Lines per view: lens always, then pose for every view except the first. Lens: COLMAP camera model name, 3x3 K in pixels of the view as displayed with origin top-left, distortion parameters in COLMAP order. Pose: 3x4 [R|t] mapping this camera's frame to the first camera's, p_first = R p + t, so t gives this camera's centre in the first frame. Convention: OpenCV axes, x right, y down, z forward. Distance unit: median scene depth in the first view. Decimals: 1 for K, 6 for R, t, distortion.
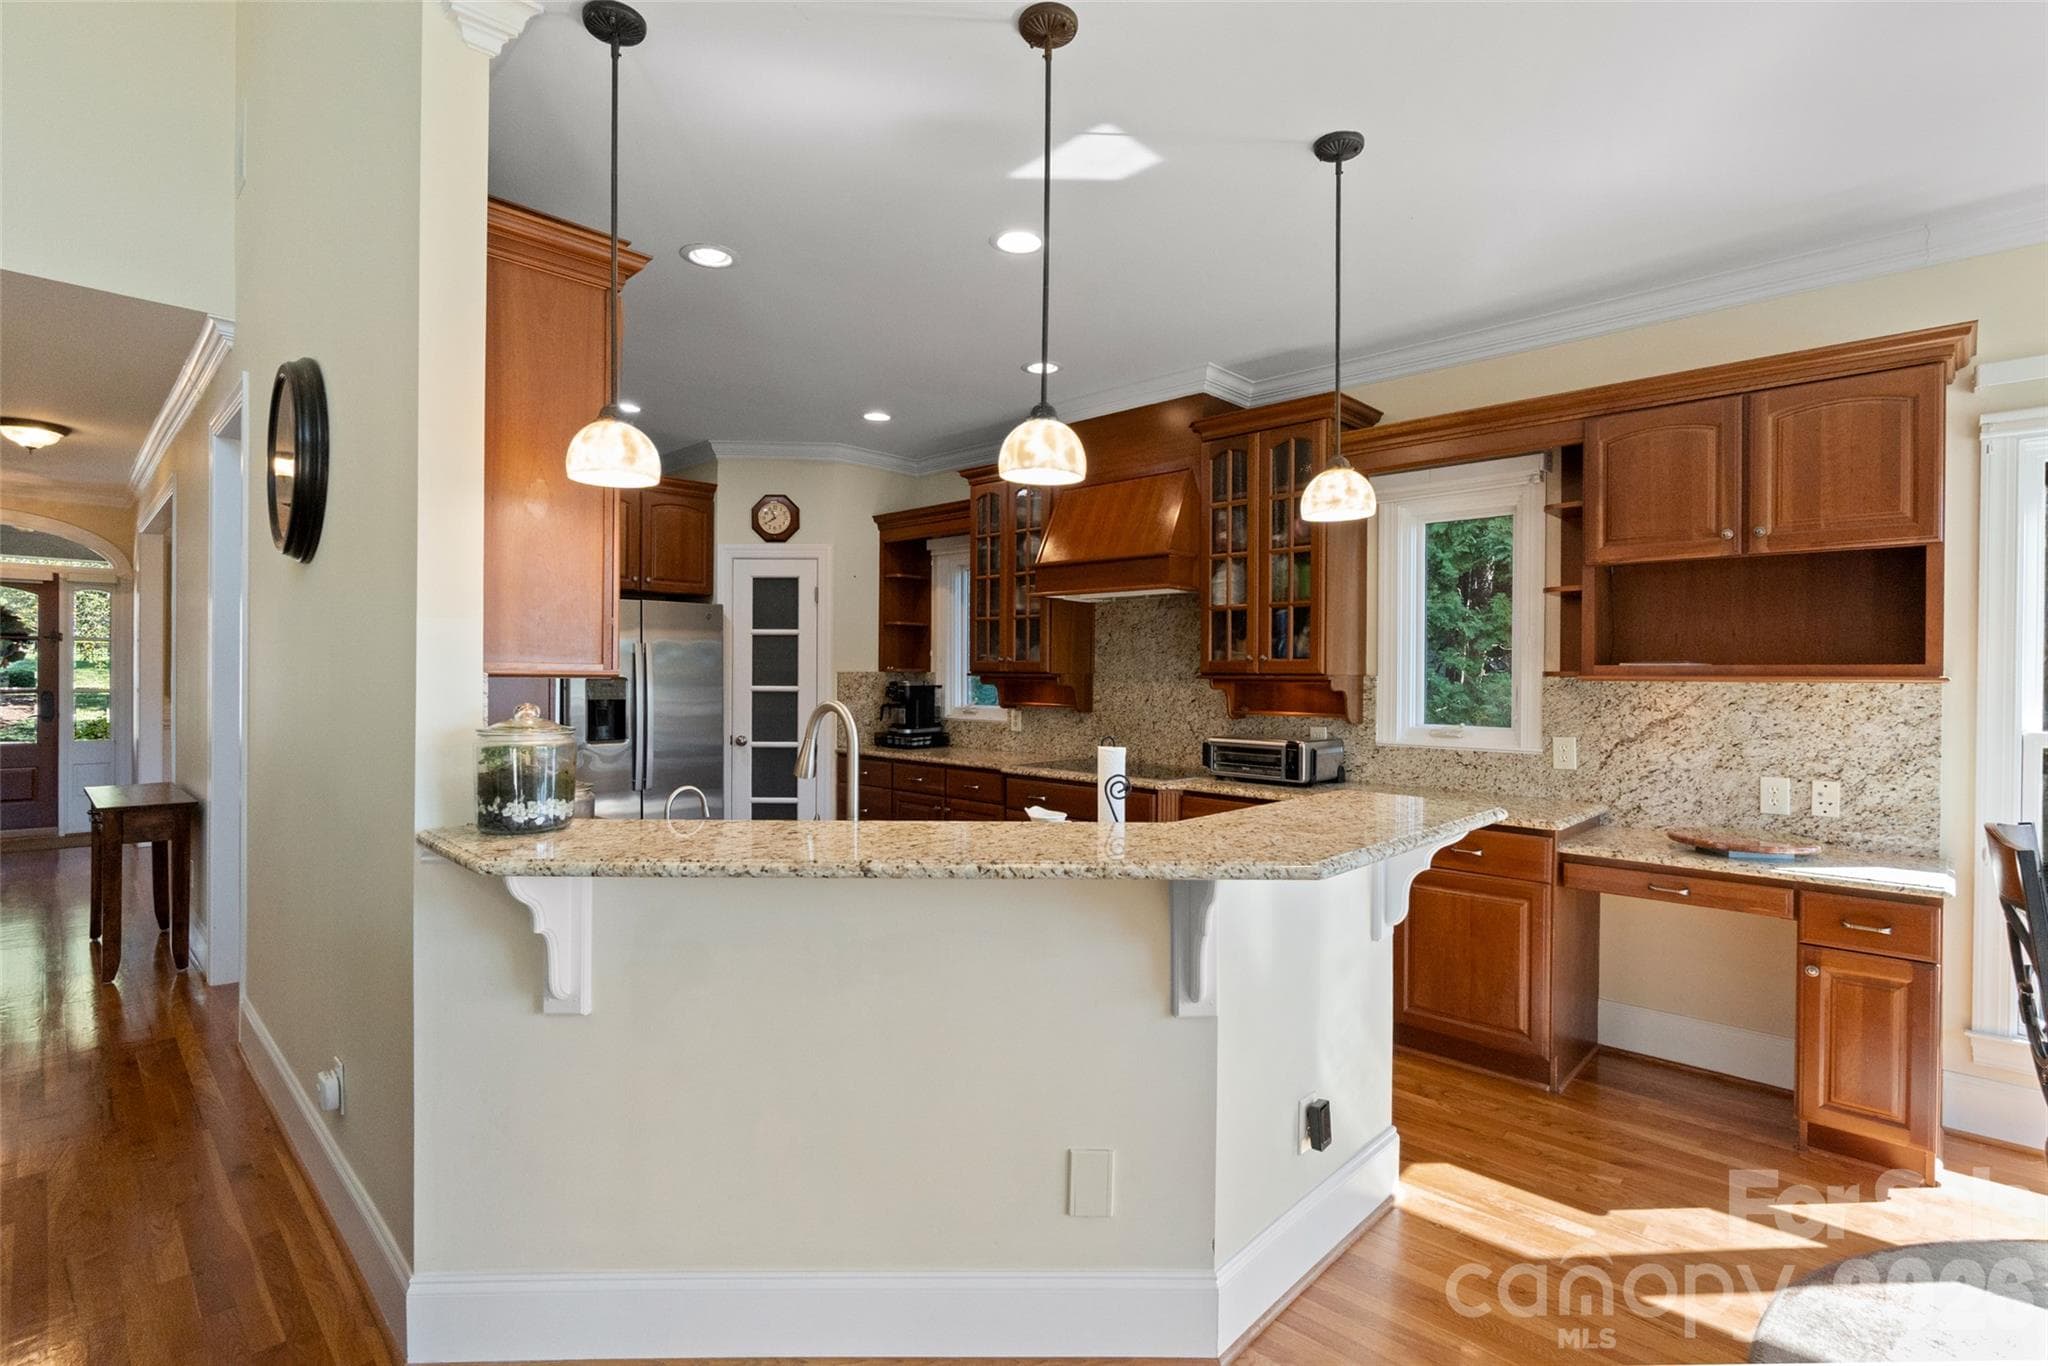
lens RADIAL K [[967.7, 0, 1022.4], [0, 967.7, 678.5], [0, 0, 1]] dist [-0.002605, -0.000129]
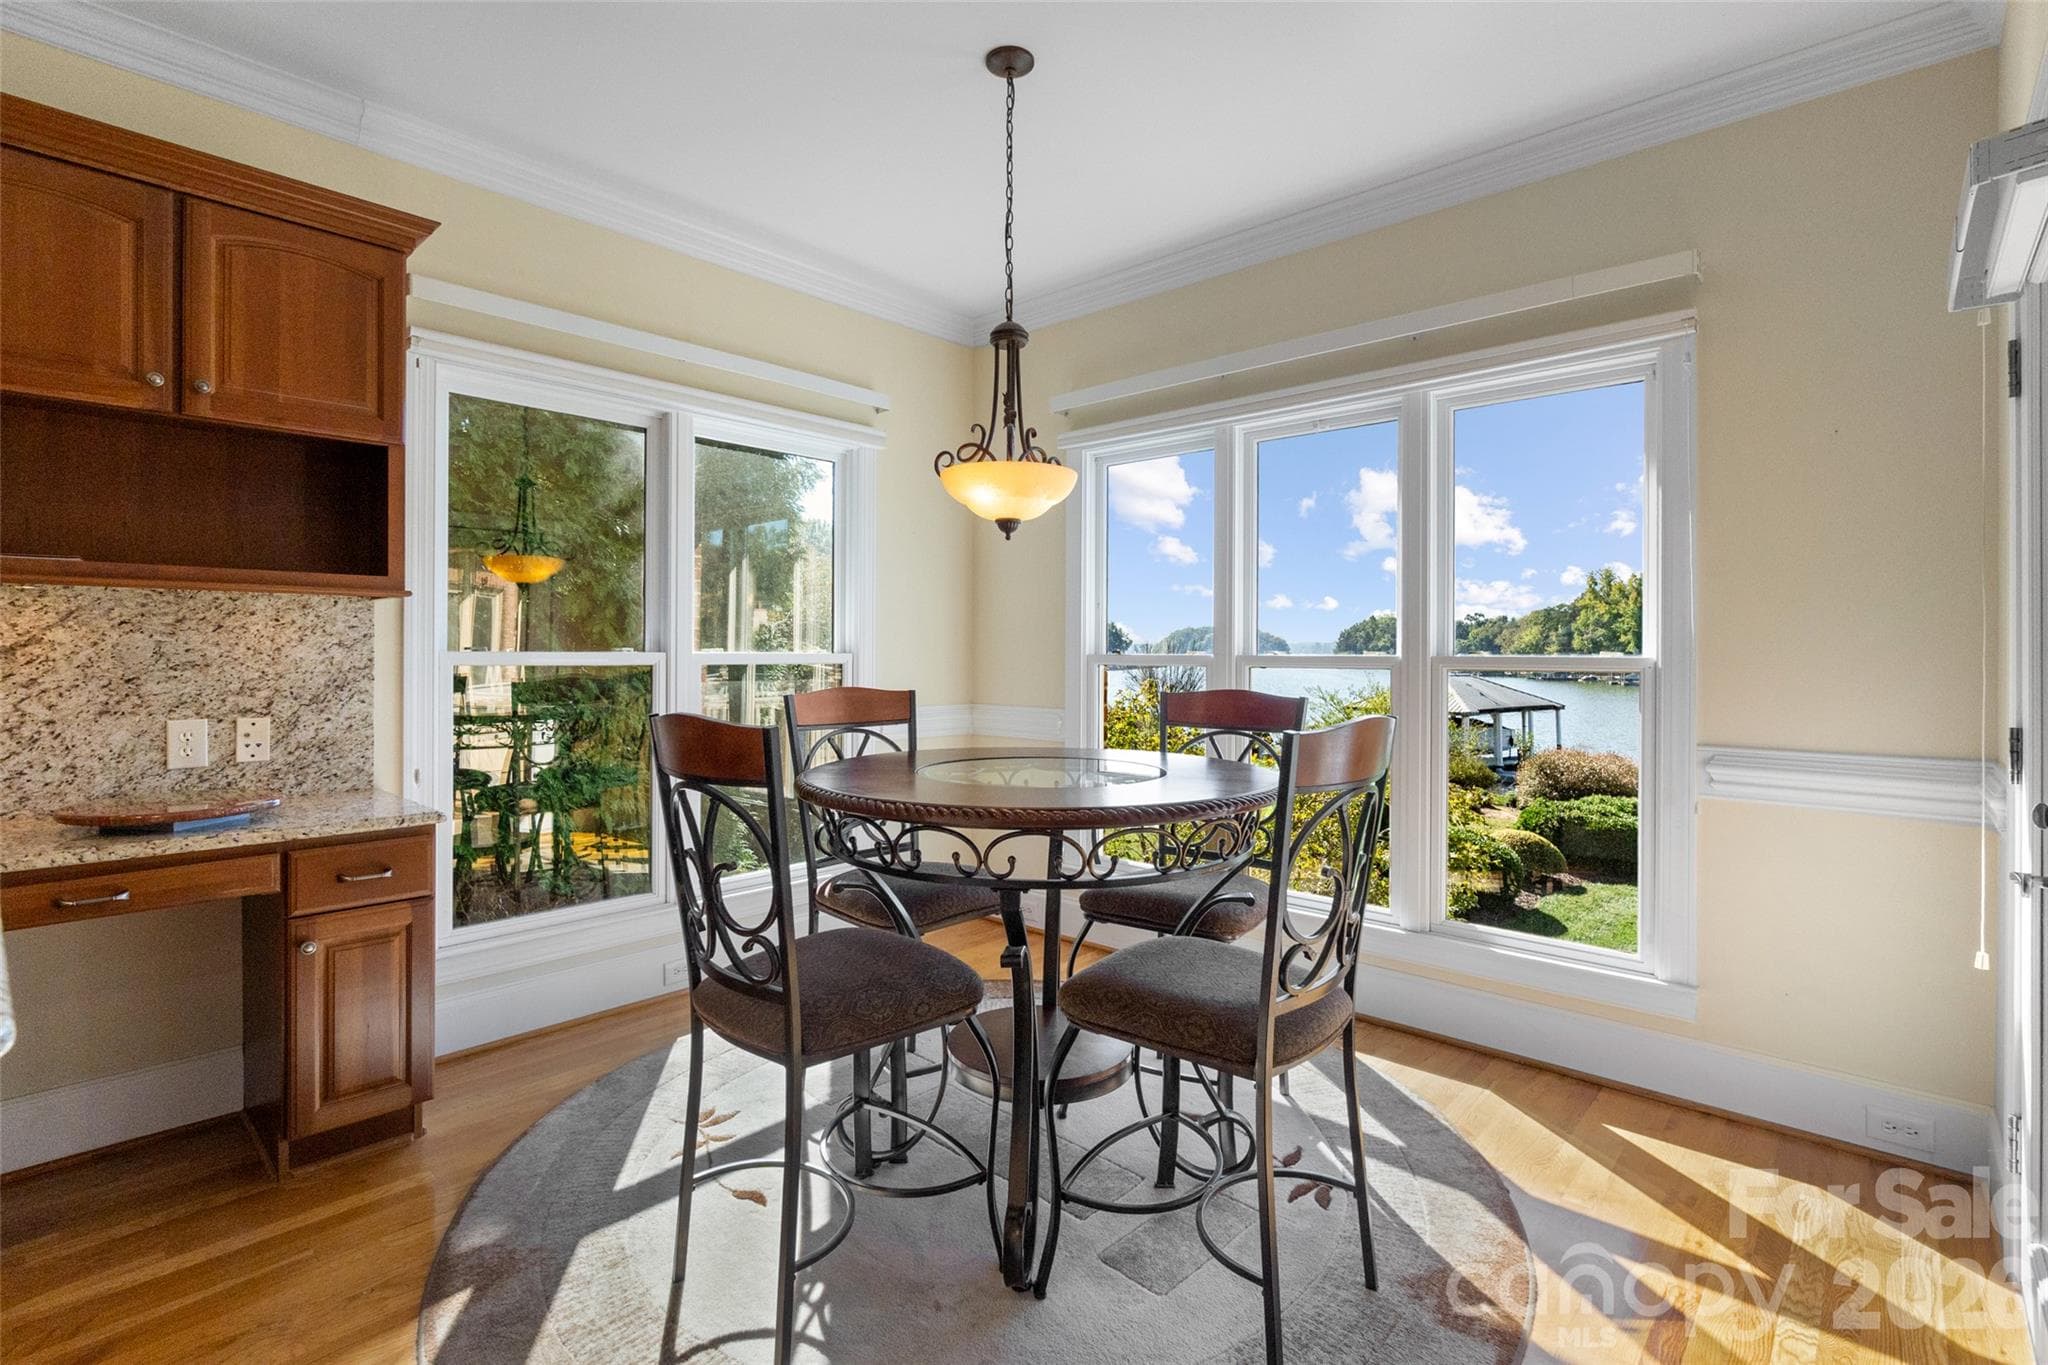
lens RADIAL K [[967.7, 0, 1005.4], [0, 967.7, 653.8], [0, 0, 1]] dist [-0.002605, -0.000129]
pose [[-0.028526, -0.002868, 0.999589, 0.001237], [0.002795, 0.999992, 0.002949, 0.052071], [-0.999589, 0.002878, -0.028518, 0.393029]]
